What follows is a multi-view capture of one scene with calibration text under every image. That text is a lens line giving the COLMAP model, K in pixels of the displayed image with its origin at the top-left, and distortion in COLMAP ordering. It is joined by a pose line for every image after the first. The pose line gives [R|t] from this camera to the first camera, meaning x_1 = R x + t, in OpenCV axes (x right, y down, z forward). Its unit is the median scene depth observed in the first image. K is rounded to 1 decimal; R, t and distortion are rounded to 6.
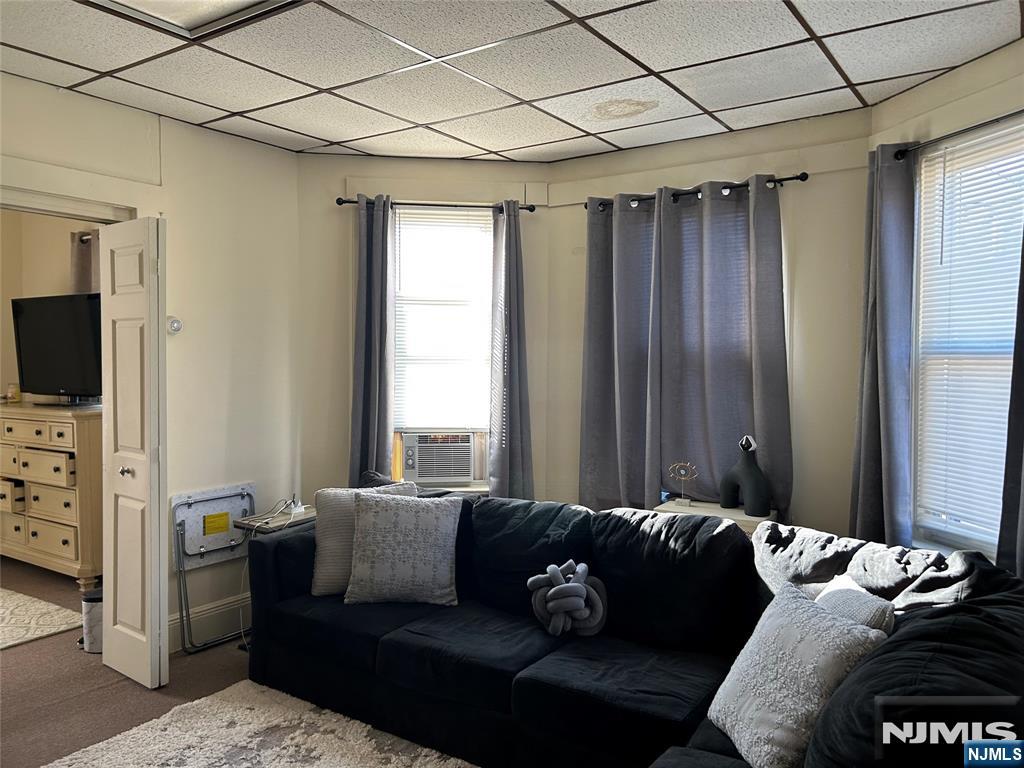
lens RADIAL K [[773.2, 0, 512.3], [0, 773.2, 381.0], [0, 0, 1]] dist [0.044719, -0.046974]
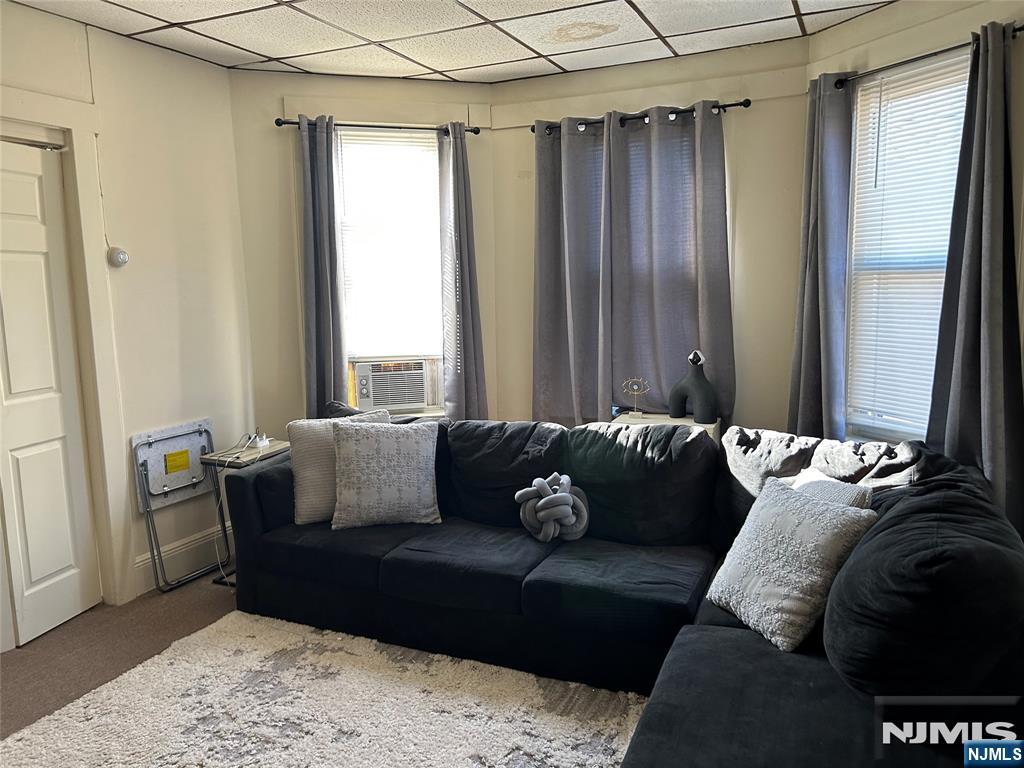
lens RADIAL K [[773.2, 0, 511.3], [0, 773.2, 384.9], [0, 0, 1]] dist [0.044719, -0.046974]
pose [[0.985550, -0.046194, 0.162963, -0.131524], [0.029524, 0.994215, 0.103270, -0.001269], [-0.166791, -0.096967, 0.981213, -0.019839]]
